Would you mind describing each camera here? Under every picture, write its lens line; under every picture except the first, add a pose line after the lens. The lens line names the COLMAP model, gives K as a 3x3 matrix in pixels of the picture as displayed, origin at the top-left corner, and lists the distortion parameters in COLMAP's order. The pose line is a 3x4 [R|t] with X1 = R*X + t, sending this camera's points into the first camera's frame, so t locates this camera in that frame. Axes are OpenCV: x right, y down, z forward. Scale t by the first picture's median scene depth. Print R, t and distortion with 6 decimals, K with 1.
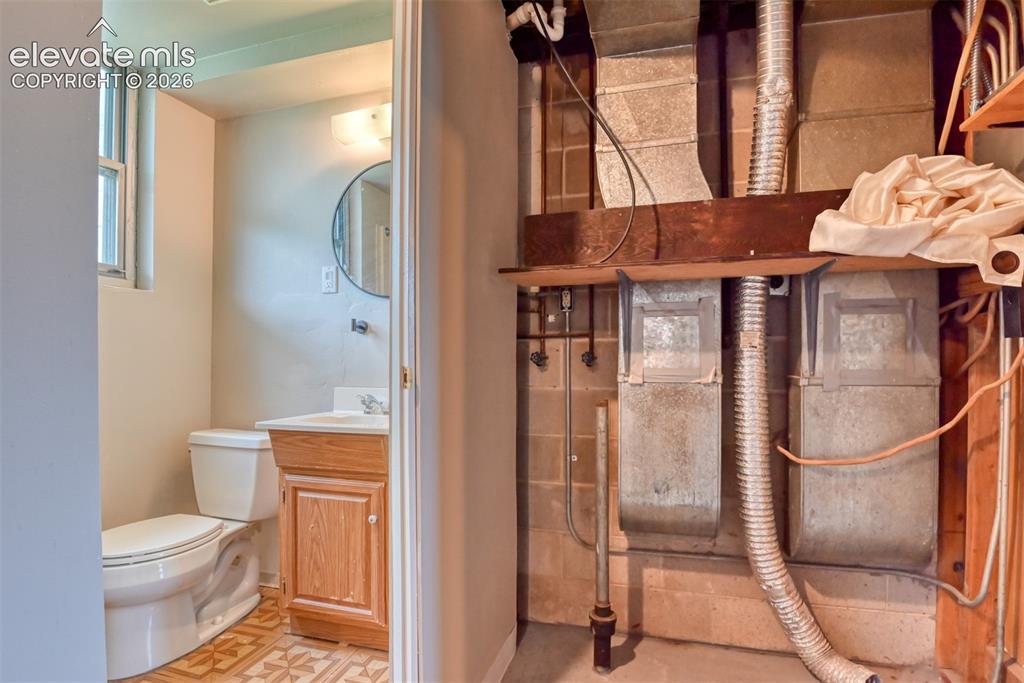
lens RADIAL K [[504.1, 0, 534.9], [0, 504.1, 361.3], [0, 0, 1]] dist [-0.026746, -0.000956]
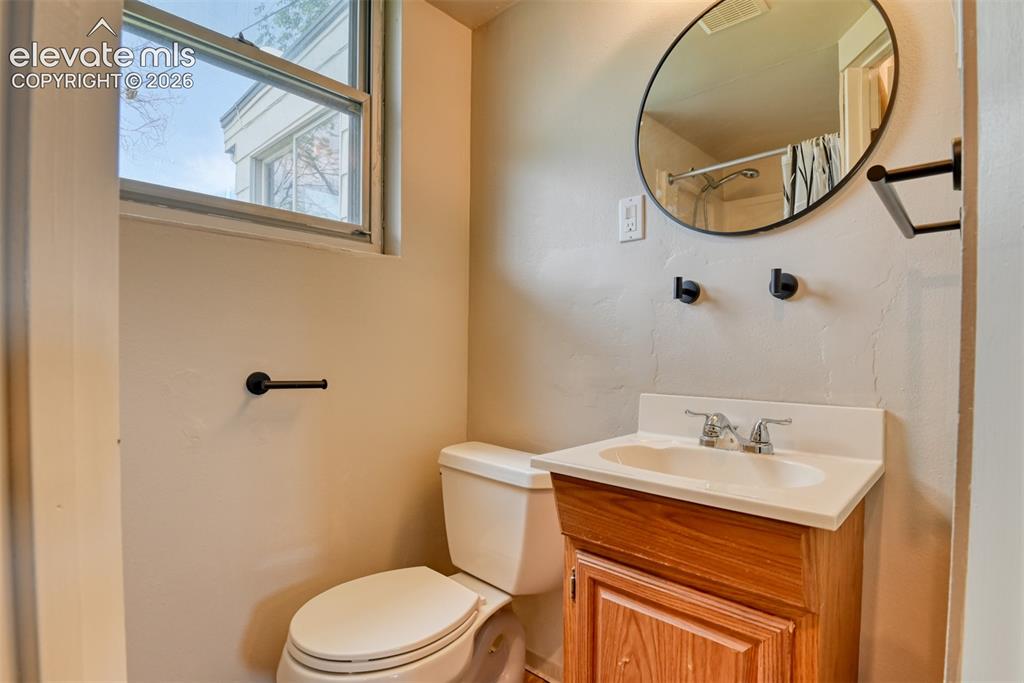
lens RADIAL K [[504.1, 0, 534.9], [0, 504.1, 361.3], [0, 0, 1]] dist [-0.026746, -0.000956]
pose [[0.898897, 0.012851, -0.437971, -0.266723], [-0.005139, 0.999810, 0.018790, 0.002063], [0.438129, -0.014640, 0.898793, 0.426798]]
